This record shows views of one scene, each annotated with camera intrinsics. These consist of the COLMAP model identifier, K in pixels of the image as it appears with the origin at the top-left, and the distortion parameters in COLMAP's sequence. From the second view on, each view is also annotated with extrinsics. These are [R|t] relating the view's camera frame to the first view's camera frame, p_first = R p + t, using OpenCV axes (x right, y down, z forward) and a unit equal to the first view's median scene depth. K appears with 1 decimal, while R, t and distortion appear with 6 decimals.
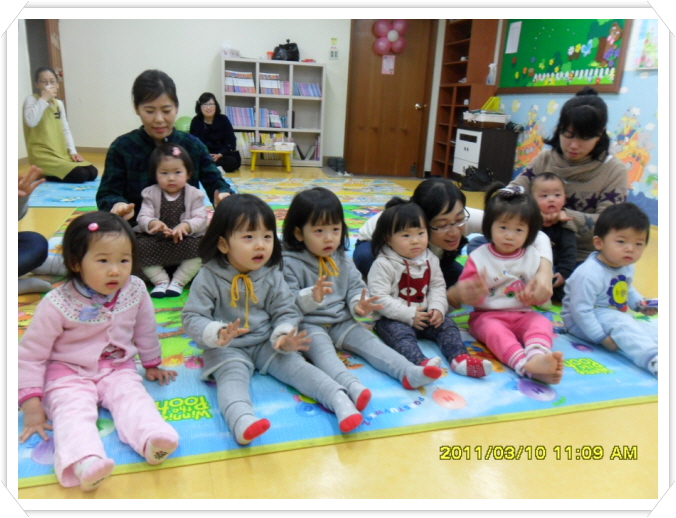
lens RADIAL K [[522.1, 0, 338.0], [0, 522.1, 259.0], [0, 0, 1]] dist [-0.022539, 0.005069]
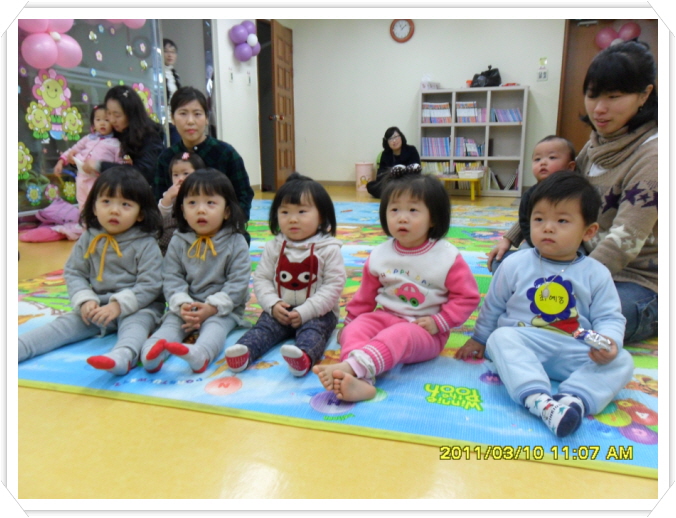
lens RADIAL K [[524.8, 0, 338.0], [0, 524.8, 259.0], [0, 0, 1]] dist [-0.010193, -0.001192]
pose [[0.853323, 0.054562, -0.518521, 0.221747], [-0.101369, 0.992894, -0.062344, 0.026999], [0.511434, 0.105761, 0.852789, 0.078429]]
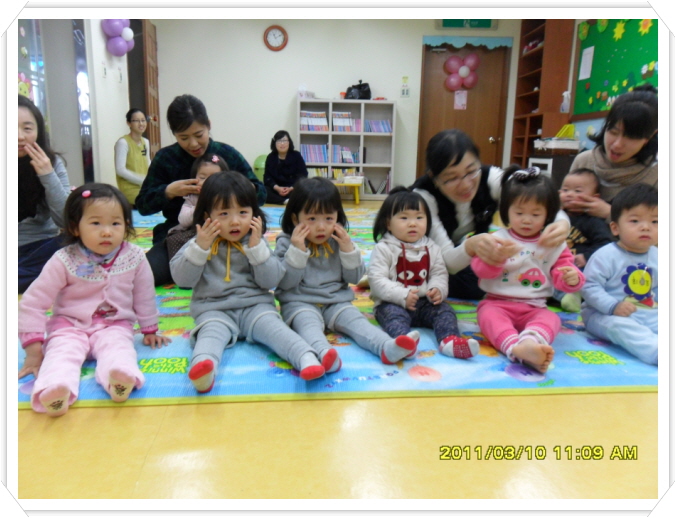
lens RADIAL K [[521.1, 0, 338.0], [0, 521.1, 259.0], [0, 0, 1]] dist [-0.013978, 0.002164]
pose [[0.983570, 0.006278, -0.180420, 0.060357], [-0.022948, 0.995636, -0.090459, 0.038883], [0.179065, 0.093113, 0.979421, -0.001328]]
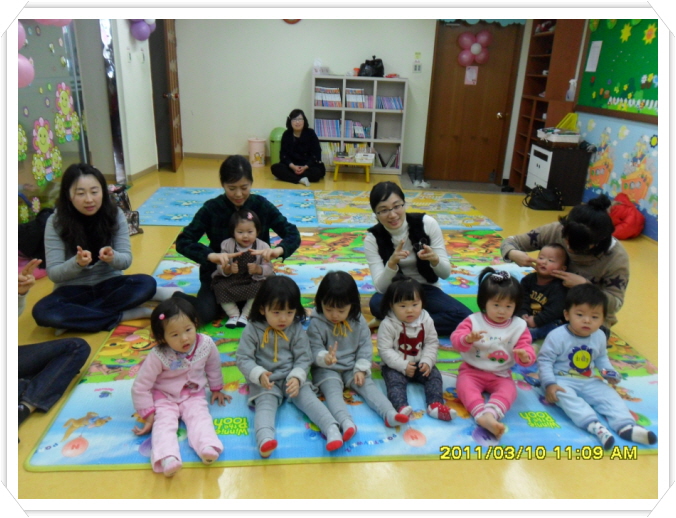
lens RADIAL K [[521.1, 0, 338.0], [0, 521.1, 259.0], [0, 0, 1]] dist [-0.013978, 0.002164]
pose [[0.980719, 0.054718, -0.187605, 0.065387], [-0.044772, 0.997378, 0.056856, -0.073488], [0.190224, -0.047361, 0.980598, -0.100702]]
